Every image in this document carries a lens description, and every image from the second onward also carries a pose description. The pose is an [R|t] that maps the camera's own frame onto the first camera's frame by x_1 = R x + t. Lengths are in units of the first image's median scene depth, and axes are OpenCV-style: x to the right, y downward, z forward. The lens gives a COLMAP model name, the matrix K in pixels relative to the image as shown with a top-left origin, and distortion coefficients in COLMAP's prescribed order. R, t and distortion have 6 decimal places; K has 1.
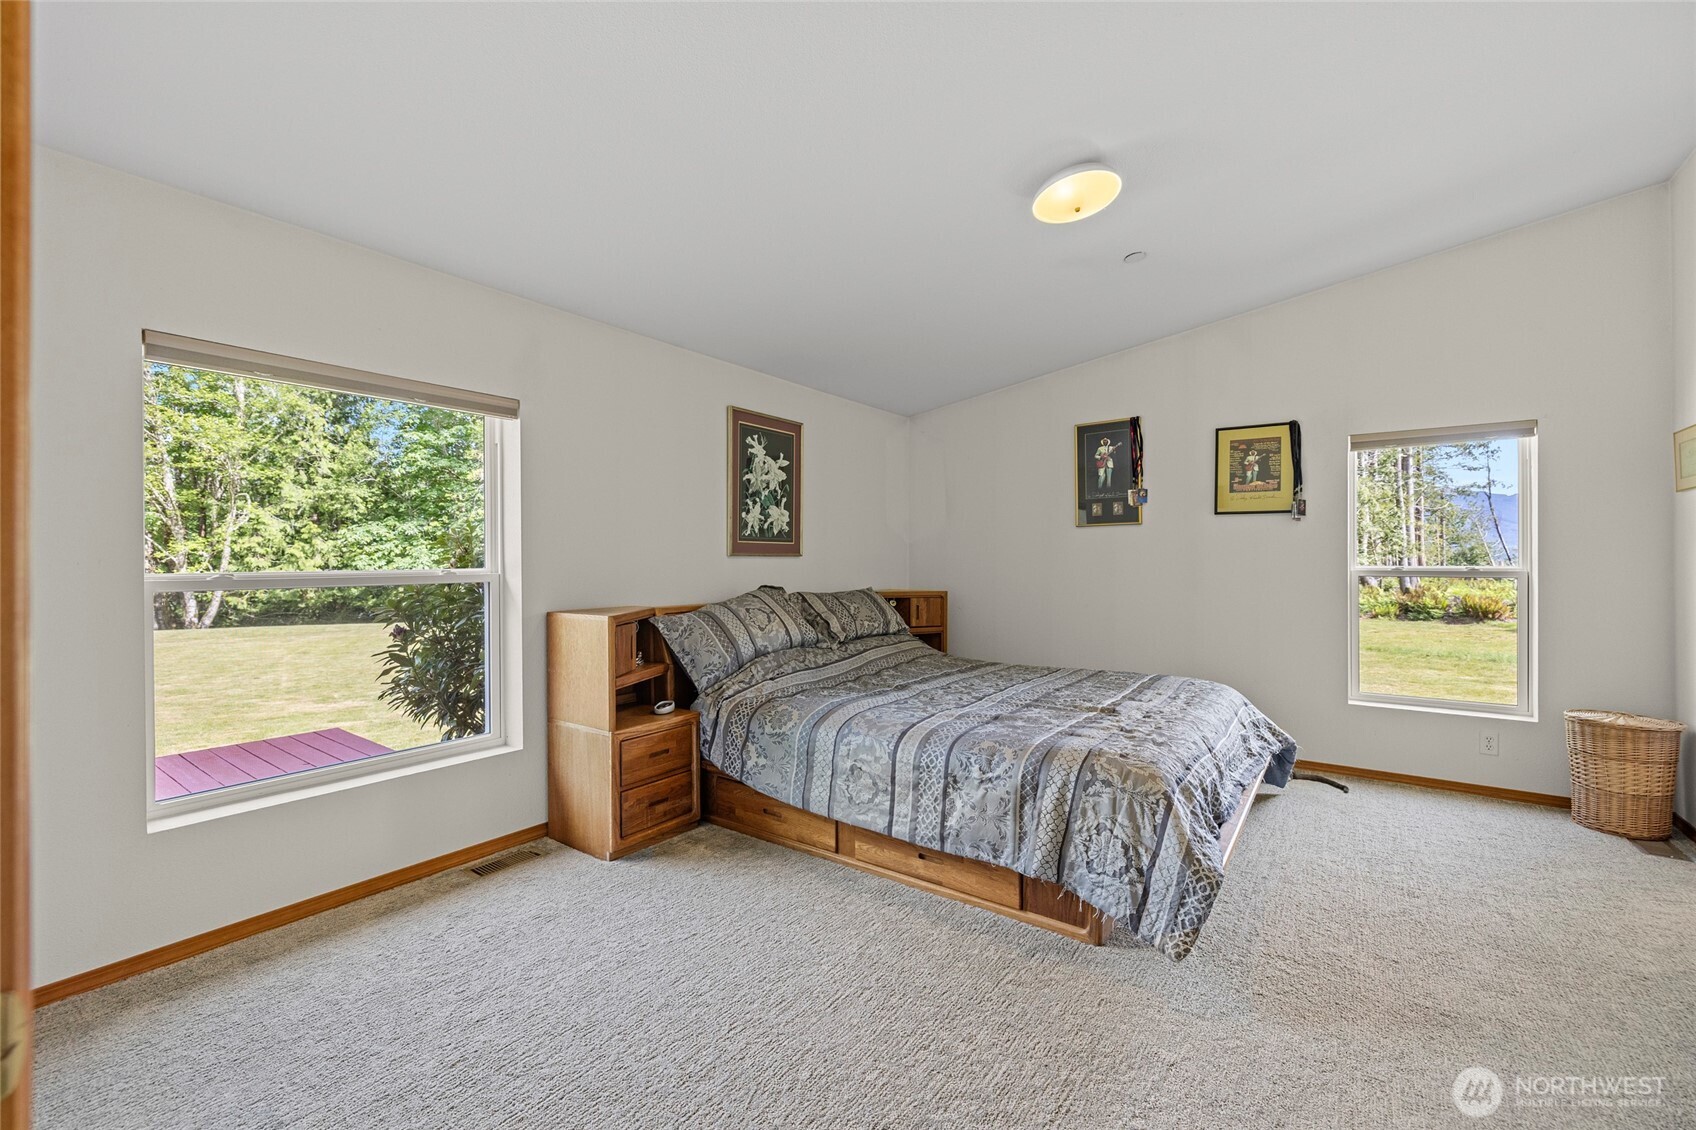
lens RADIAL K [[716.7, 0, 820.9], [0, 716.7, 562.4], [0, 0, 1]] dist [0.000850, -0.000549]
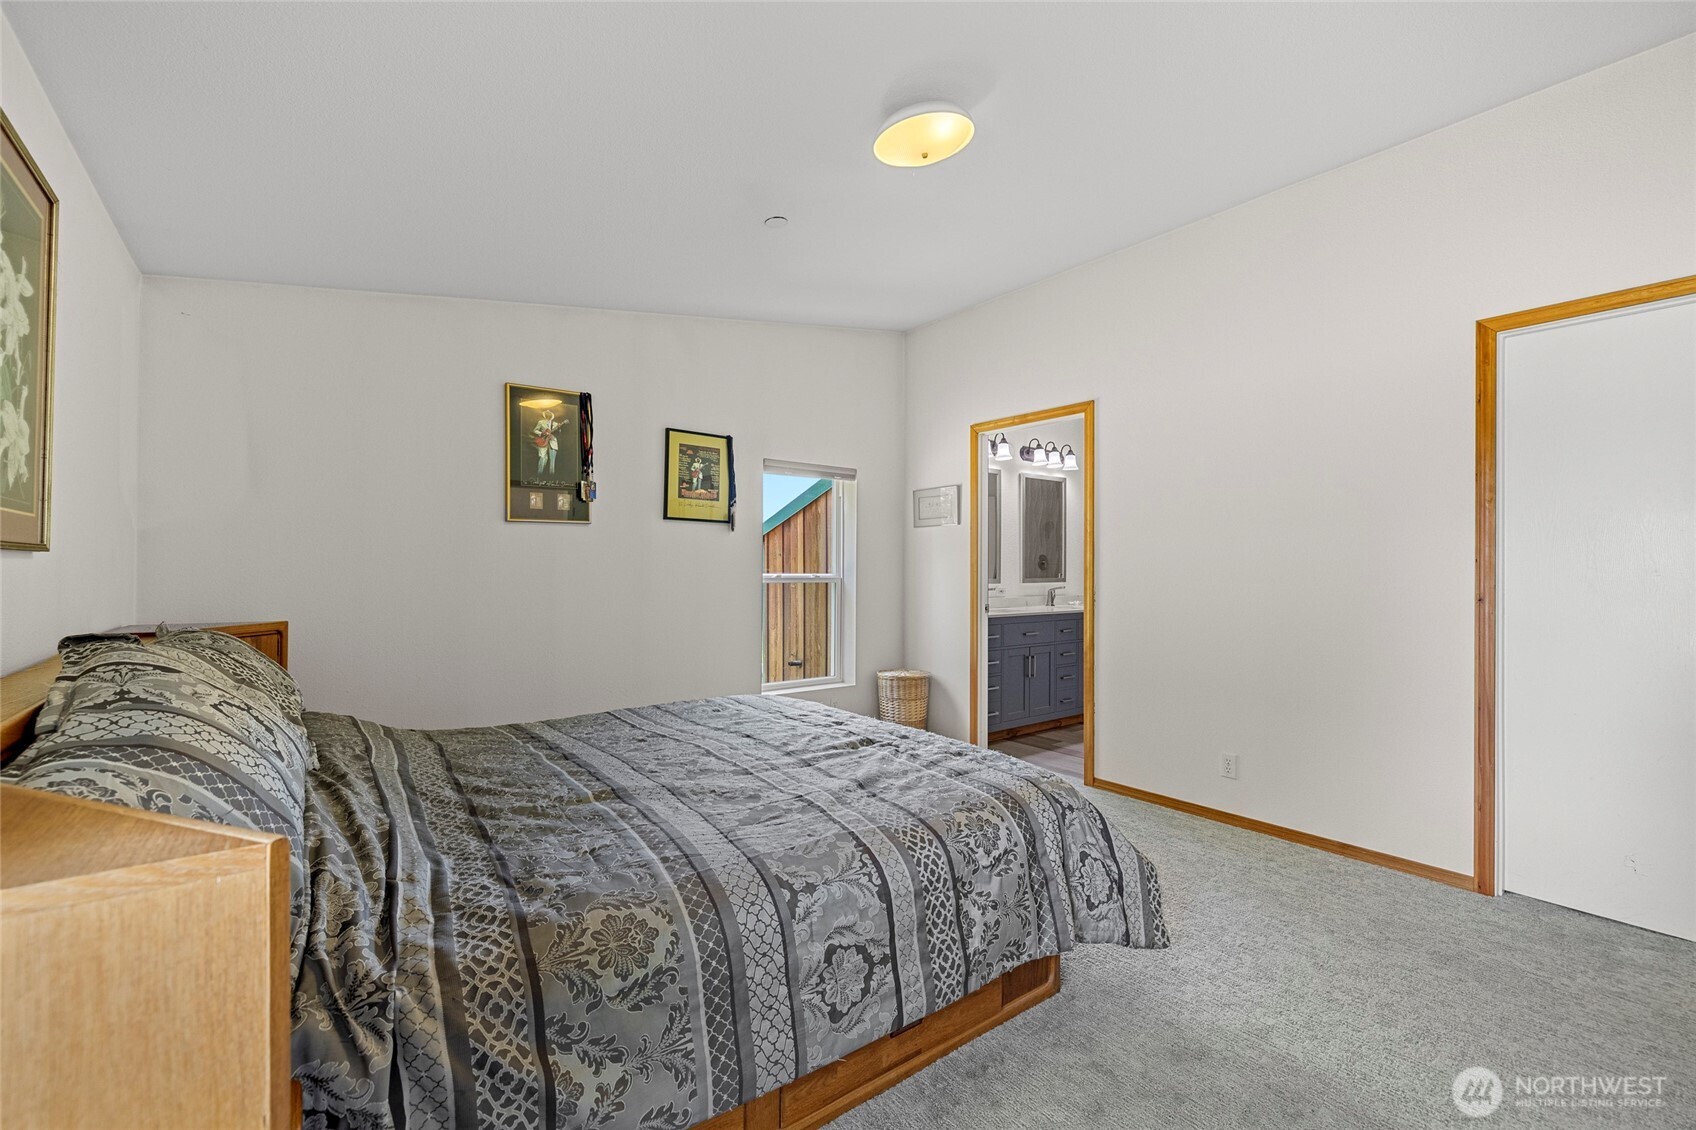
lens RADIAL K [[716.7, 0, 857.5], [0, 716.7, 568.6], [0, 0, 1]] dist [0.000850, -0.000549]
pose [[0.258792, 0.004535, 0.965922, -0.301248], [-0.002642, 0.999989, -0.003988, 0.000565], [-0.965930, -0.001520, 0.258801, 0.539171]]
